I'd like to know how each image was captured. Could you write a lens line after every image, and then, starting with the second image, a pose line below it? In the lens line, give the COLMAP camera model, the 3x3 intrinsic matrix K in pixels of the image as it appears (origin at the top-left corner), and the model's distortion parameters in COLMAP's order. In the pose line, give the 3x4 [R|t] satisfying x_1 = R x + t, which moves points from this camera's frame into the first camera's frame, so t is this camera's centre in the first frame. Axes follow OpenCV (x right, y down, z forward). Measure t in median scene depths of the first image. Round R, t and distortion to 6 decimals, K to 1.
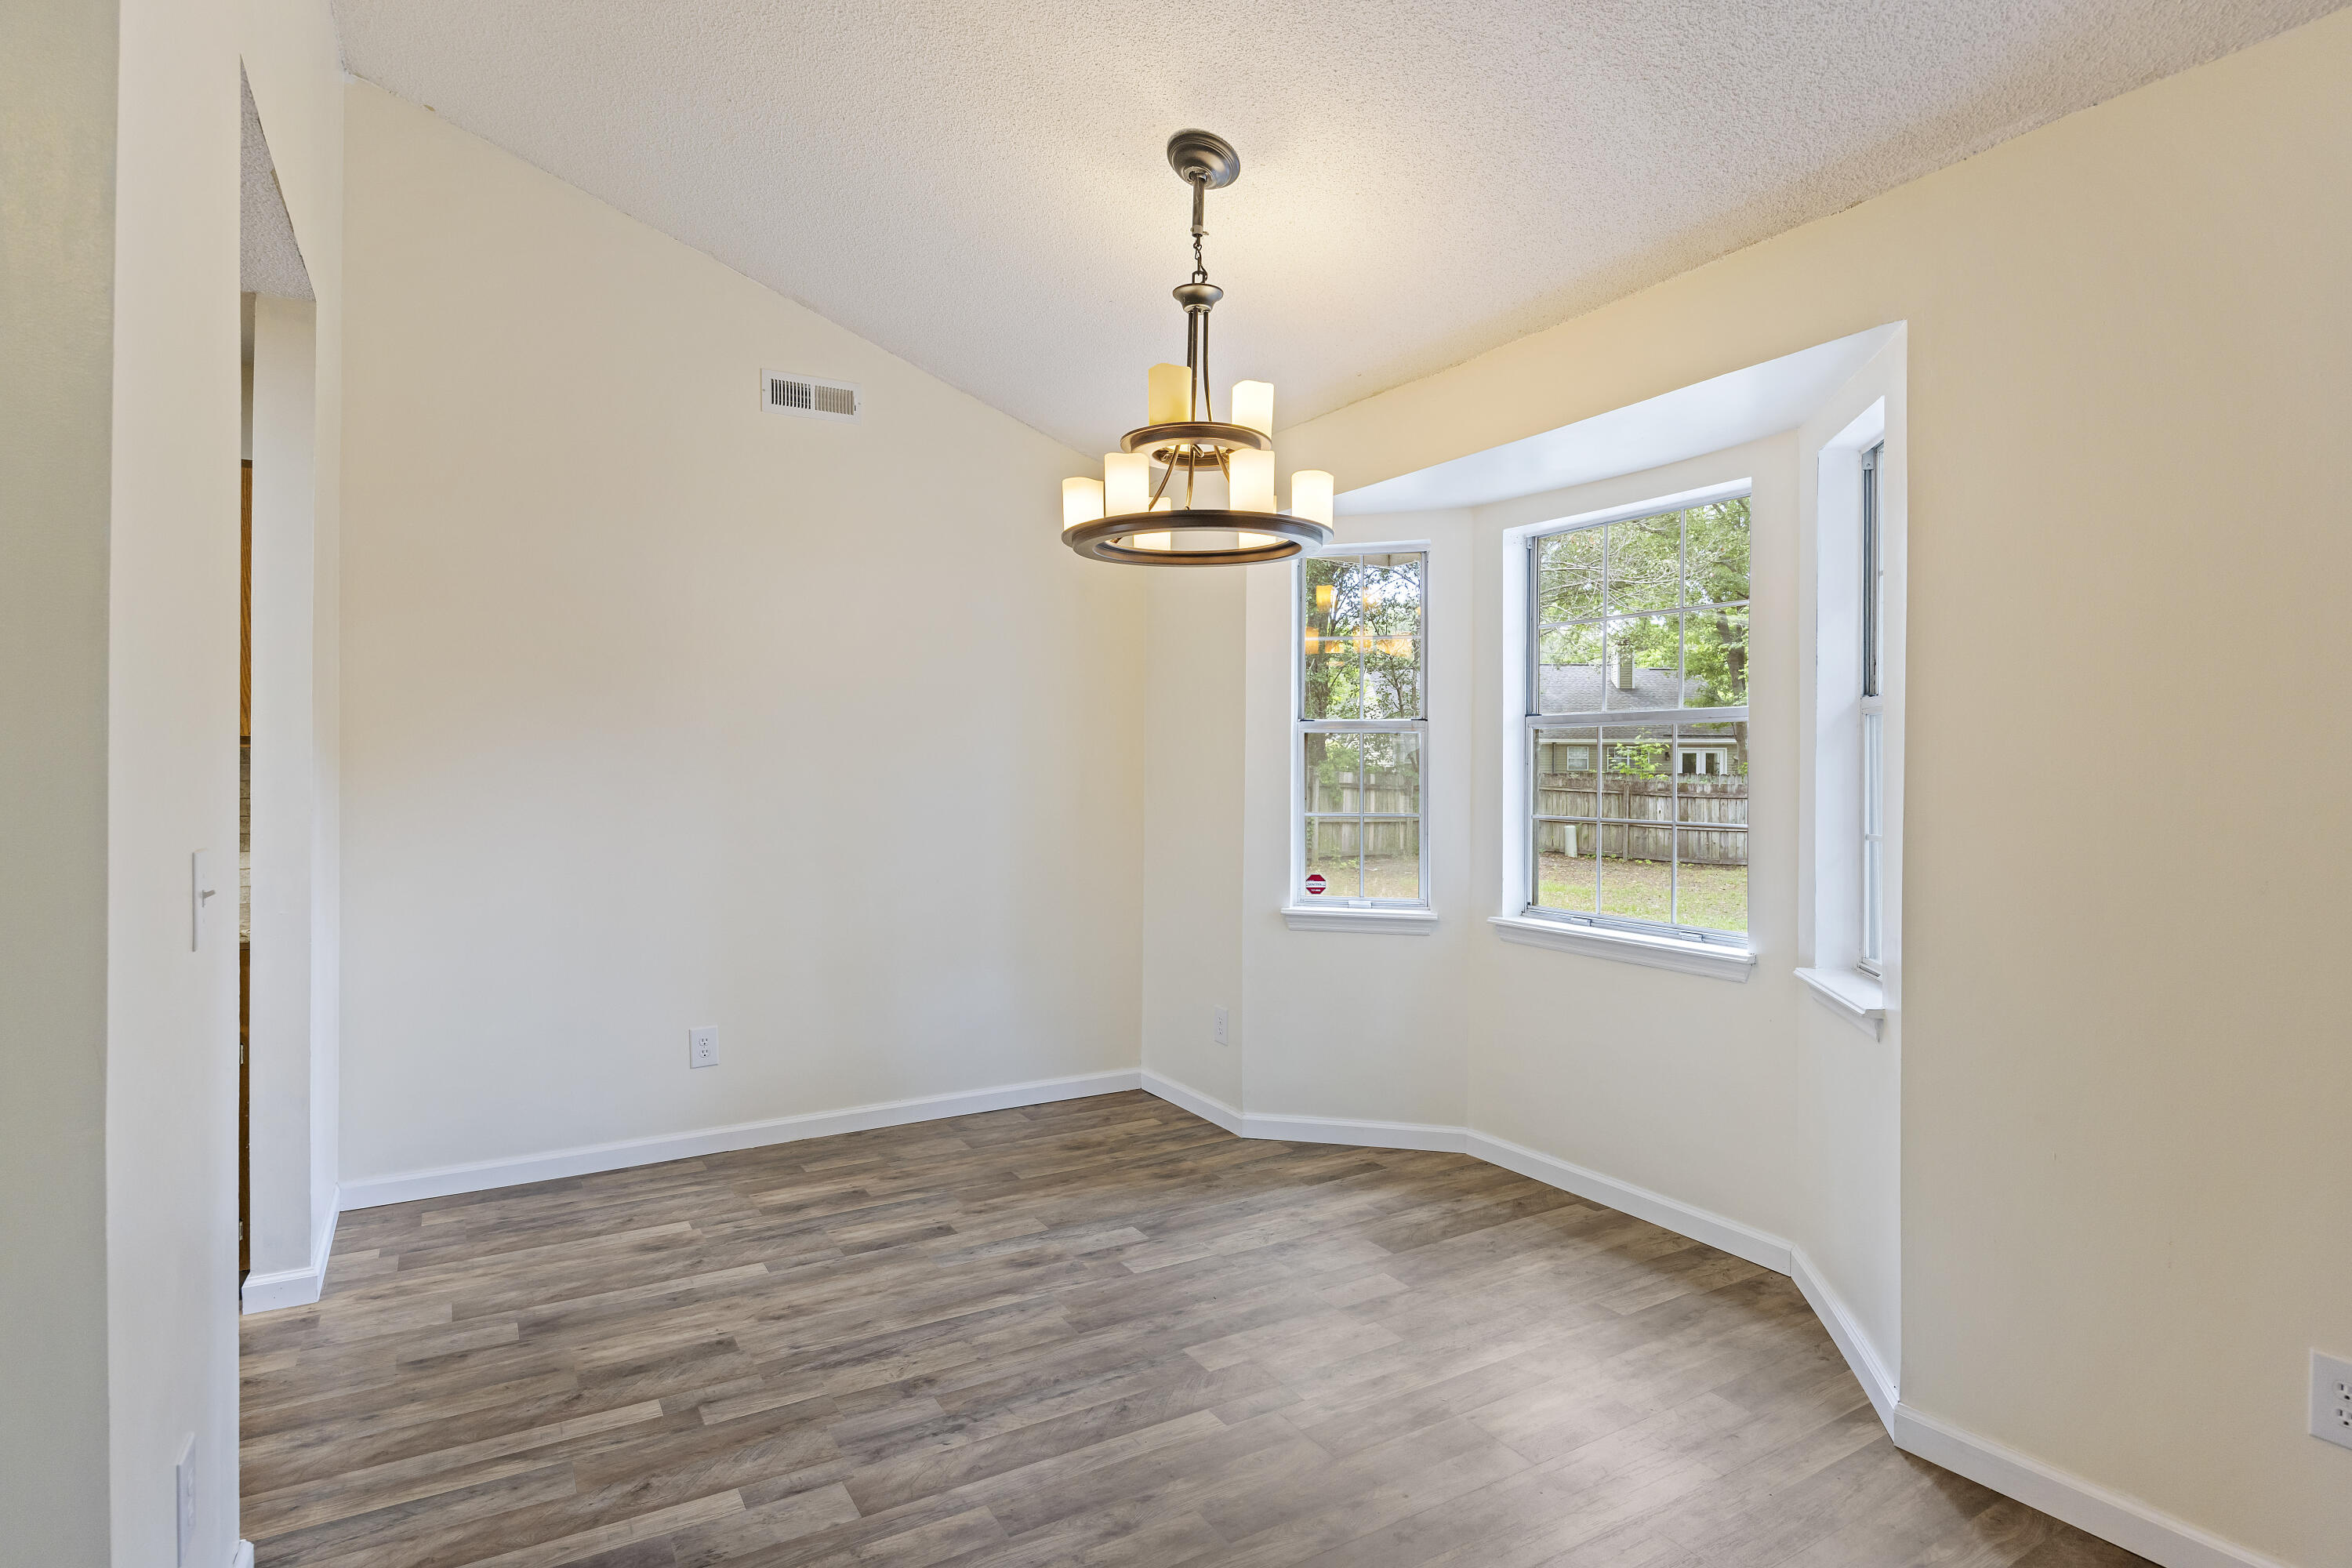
lens RADIAL K [[1176.0, 0, 1155.4], [0, 1176.0, 772.1], [0, 0, 1]] dist [-0.014765, -0.001787]
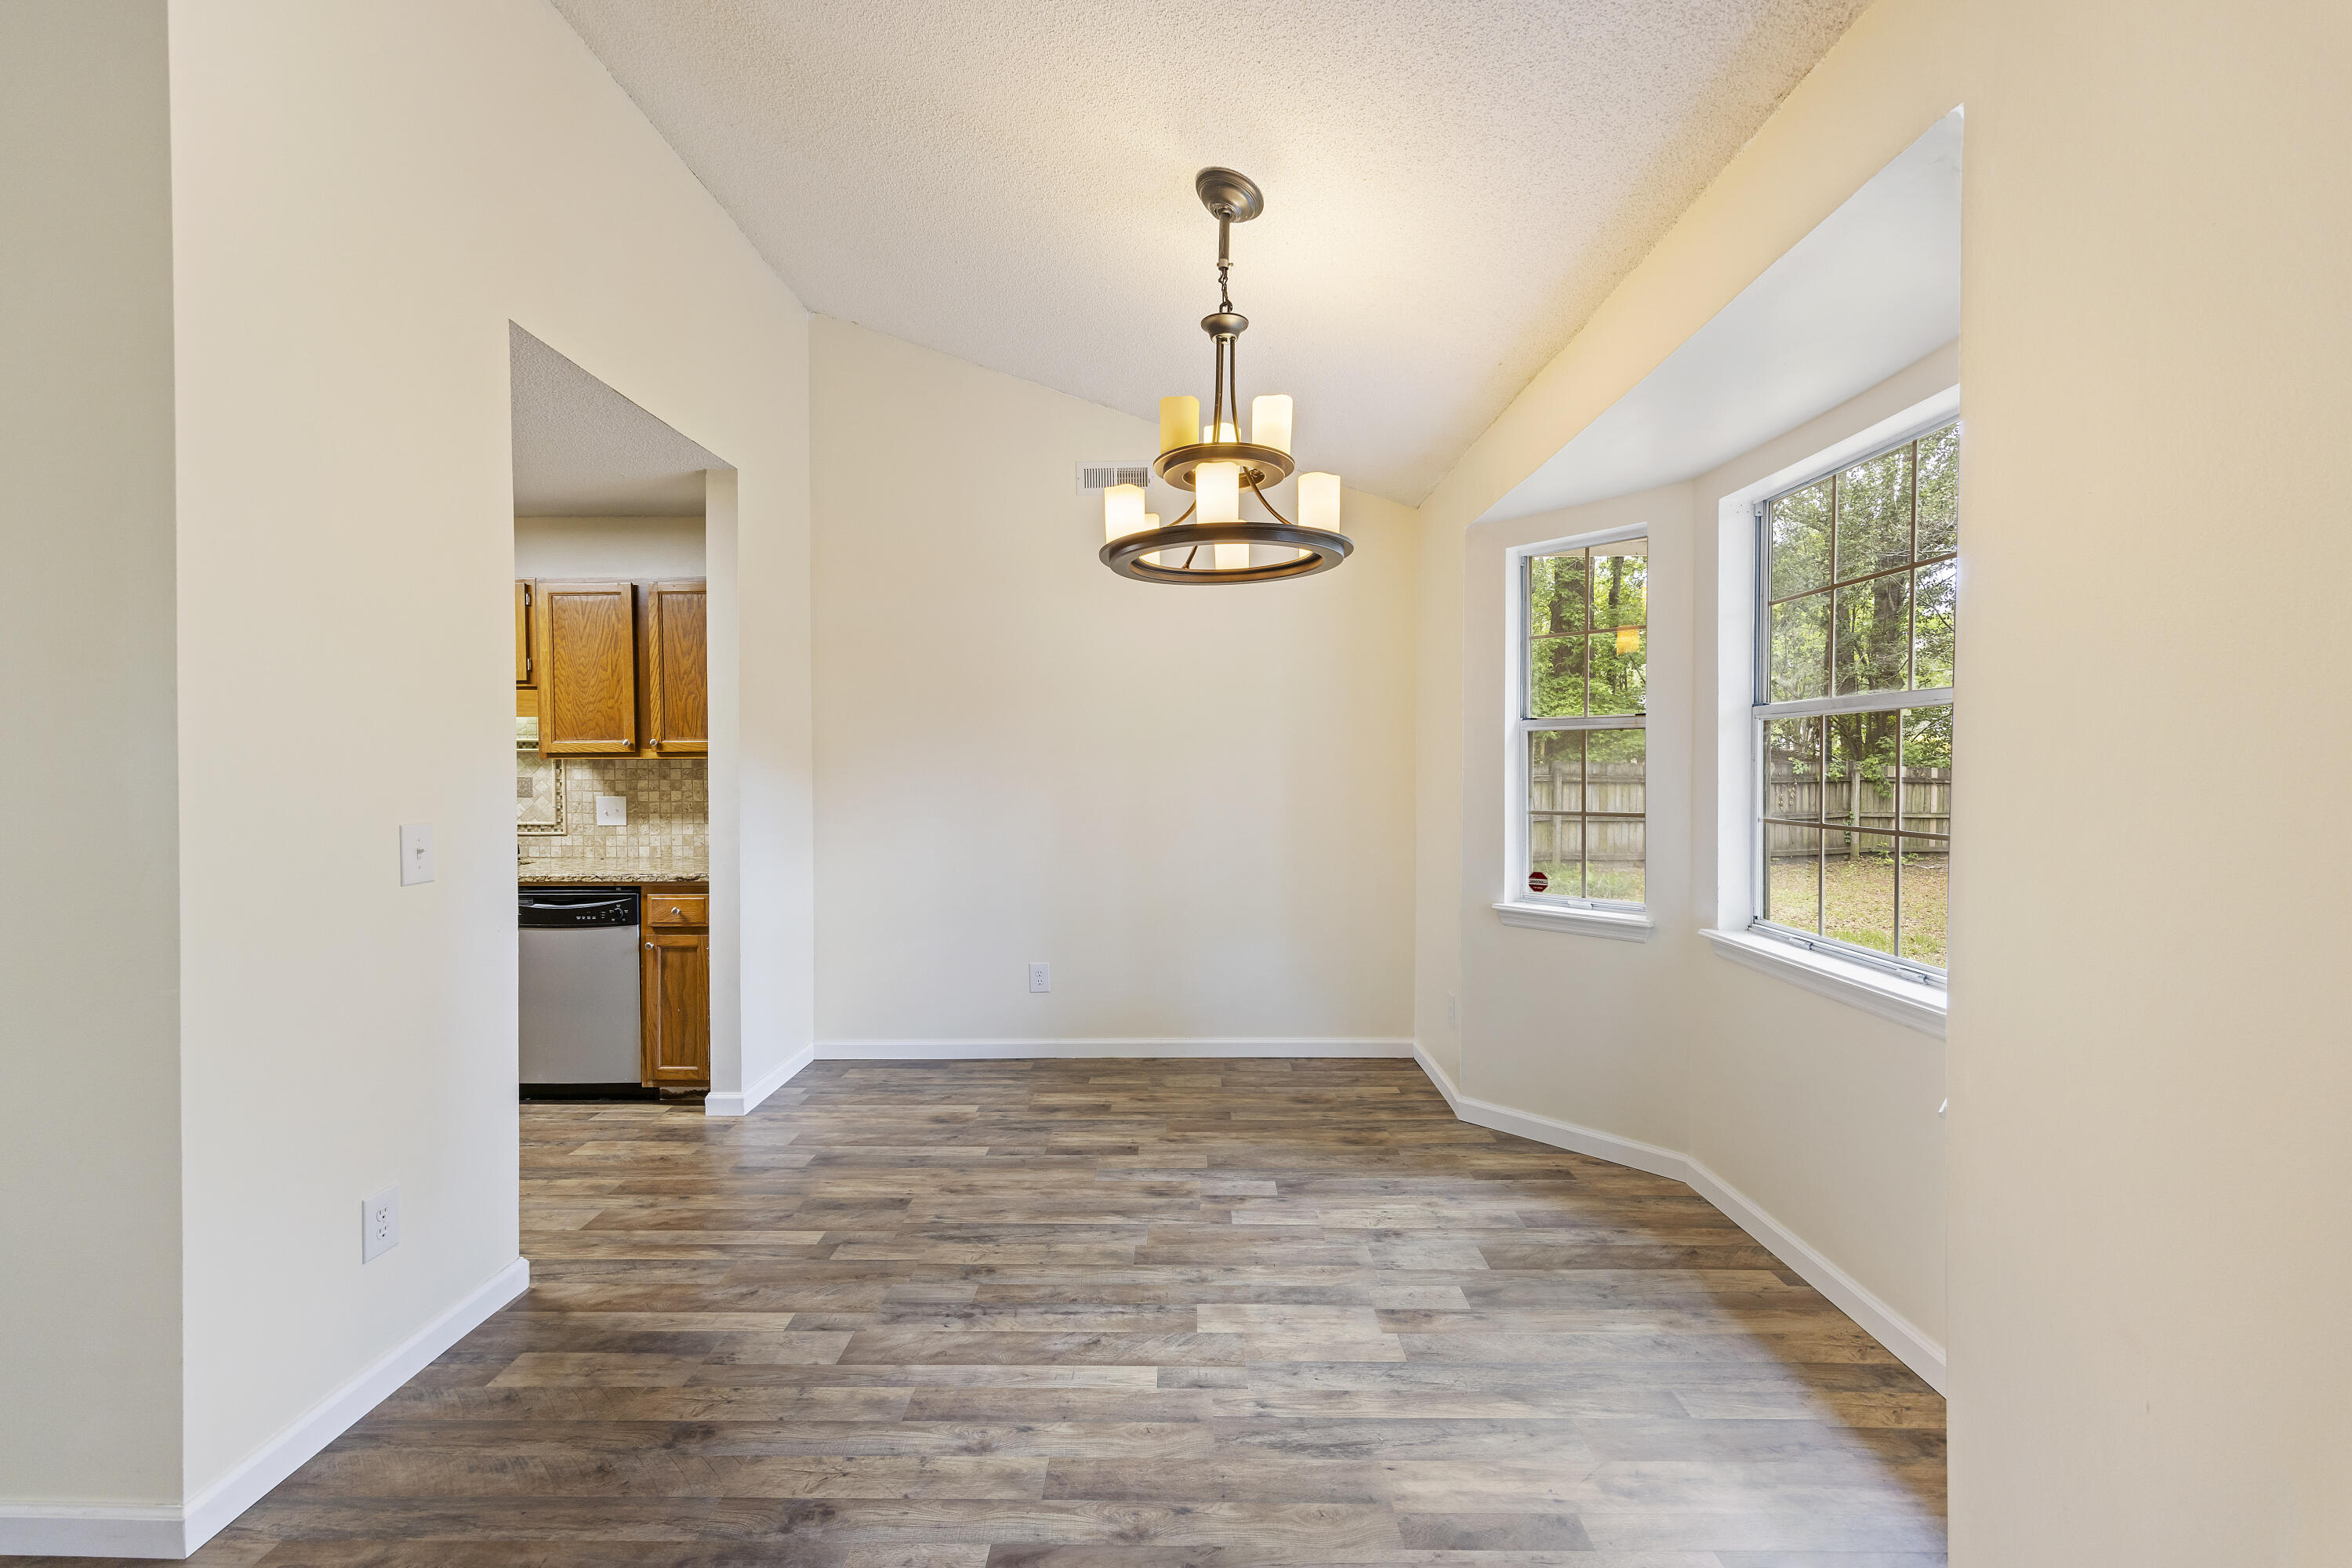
lens RADIAL K [[930.5, 0, 1169.4], [0, 930.5, 781.5], [0, 0, 1]] dist [-0.000353, -0.000480]
pose [[0.857207, 0.000487, -0.514972, 0.371645], [0.006569, 0.999908, 0.011880, -0.002448], [0.514930, -0.013566, 0.857125, 0.211691]]
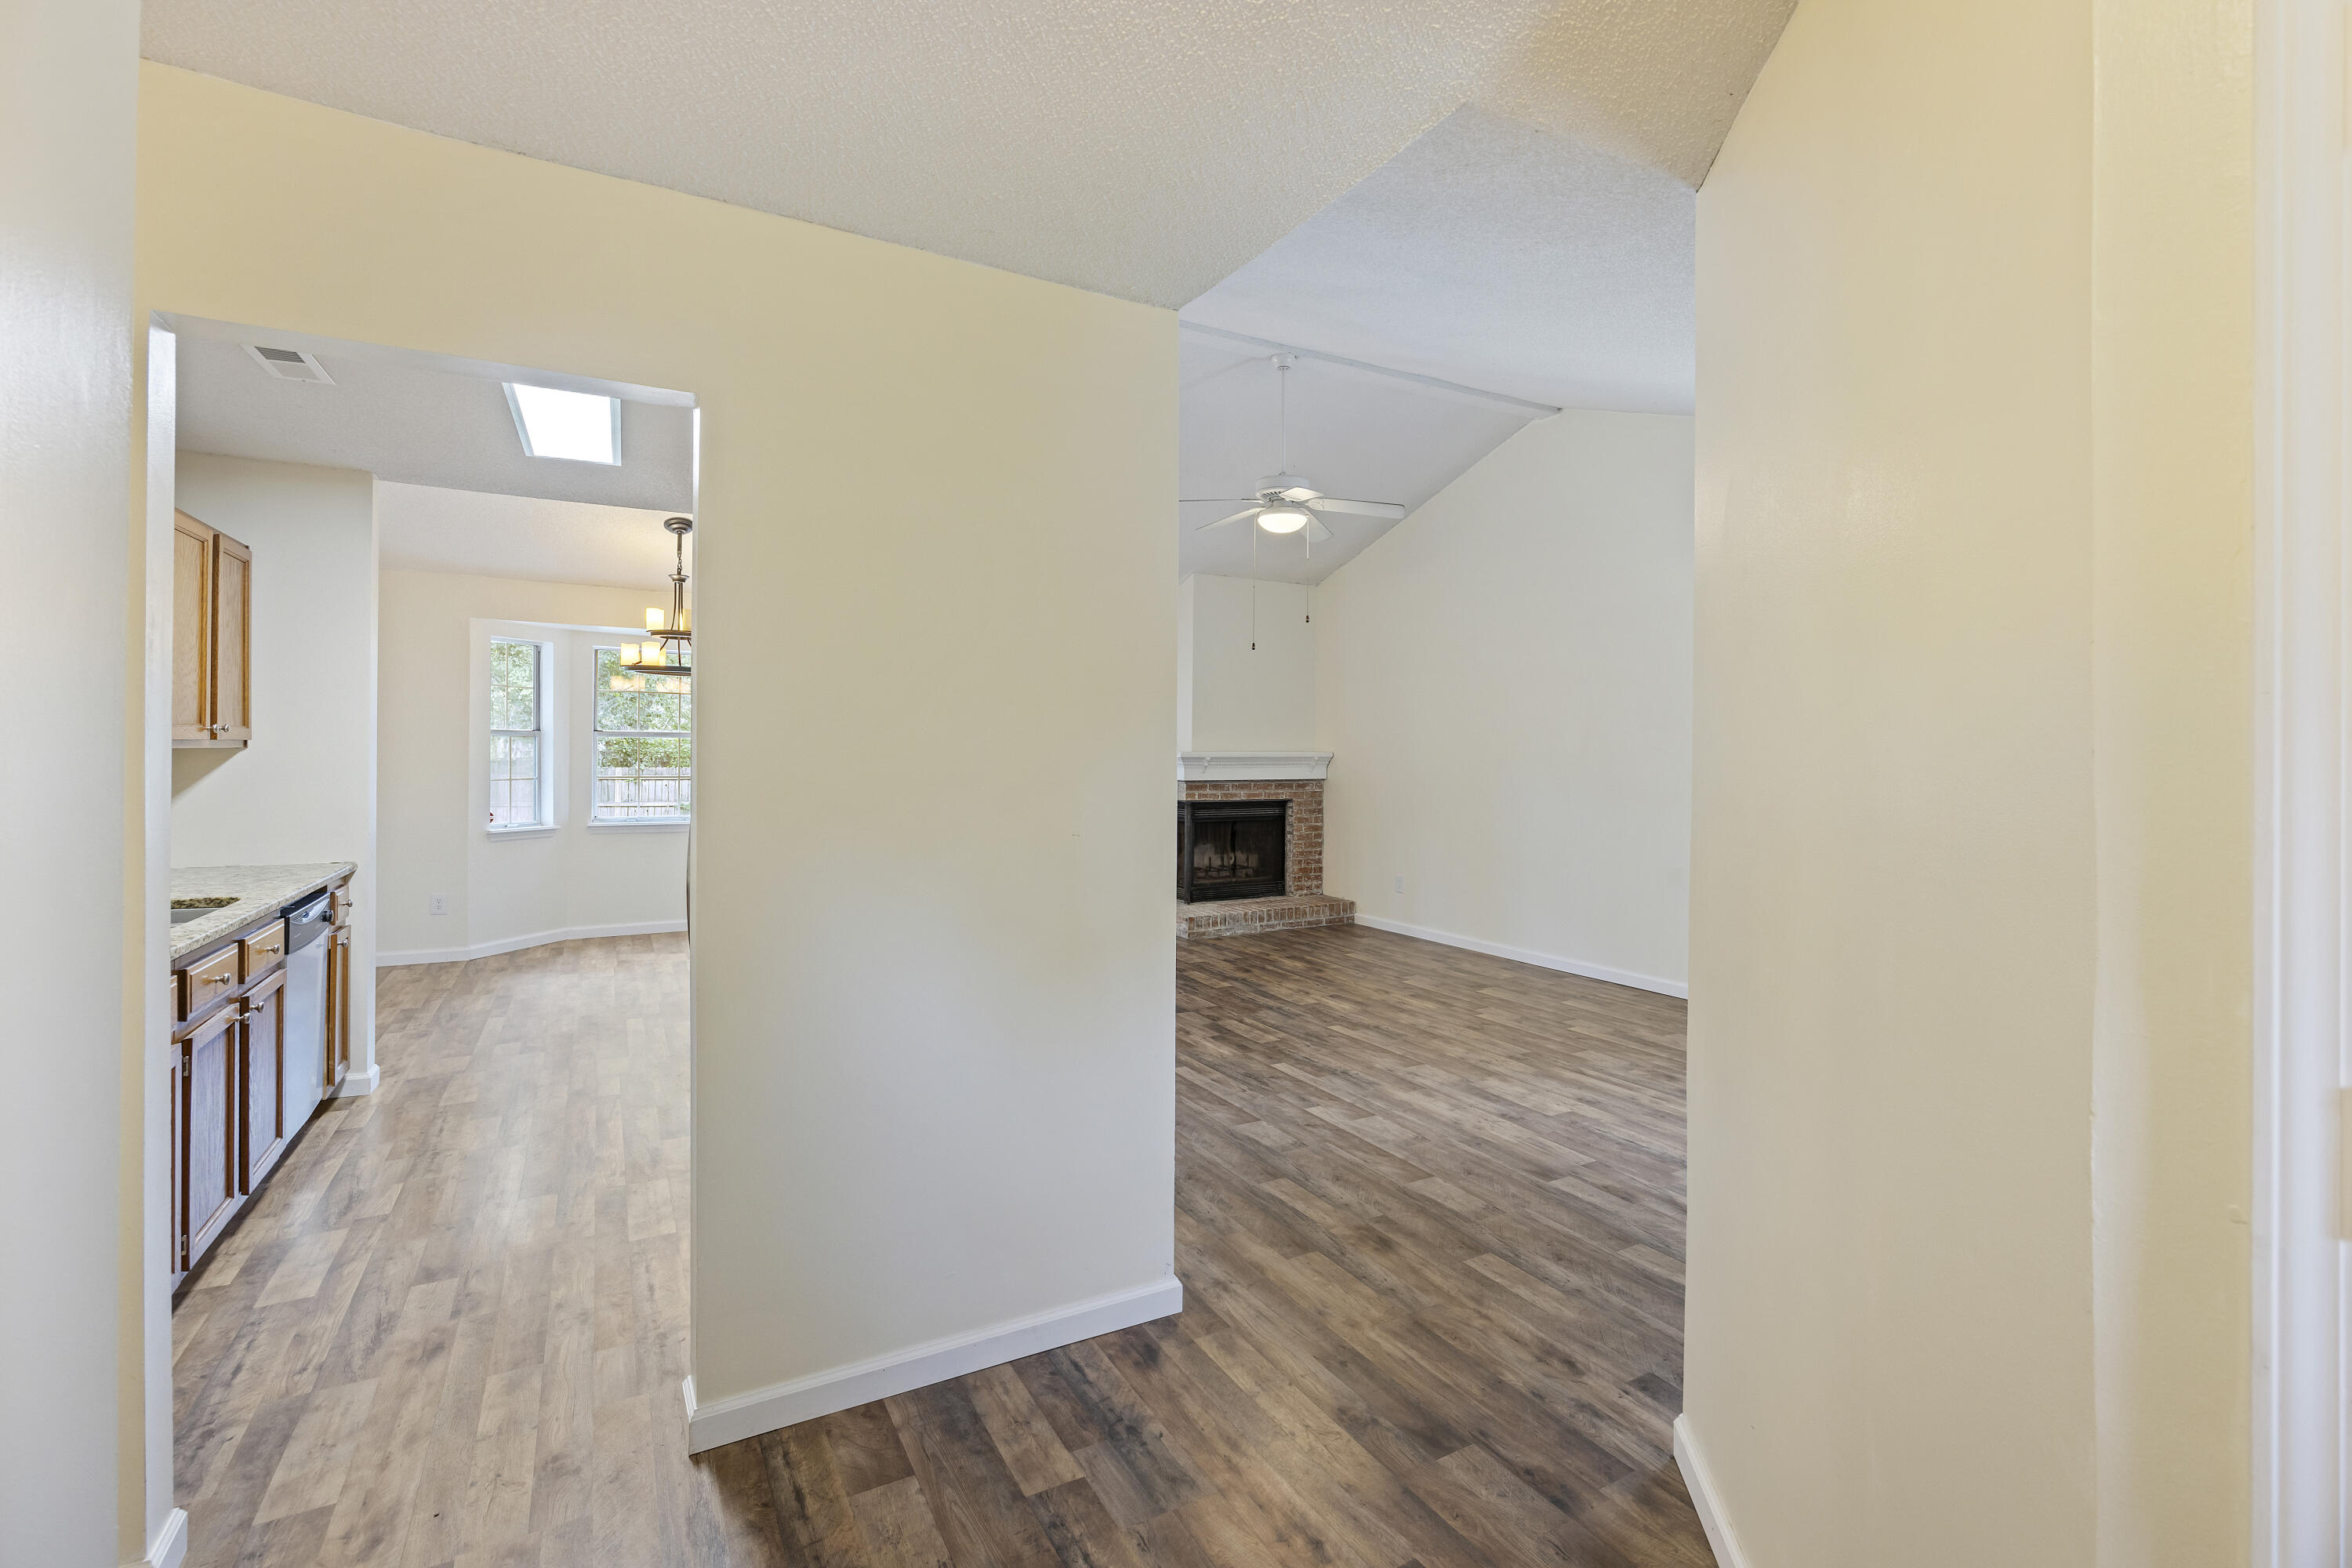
lens RADIAL K [[1034.4, 0, 1174.4], [0, 1034.4, 753.3], [0, 0, 1]] dist [-0.009550, 0.001992]
pose [[0.012022, -0.006117, 0.999909, -1.979460], [-0.007751, 0.999951, 0.006211, -0.032466], [-0.999898, -0.007825, 0.011974, -0.130489]]
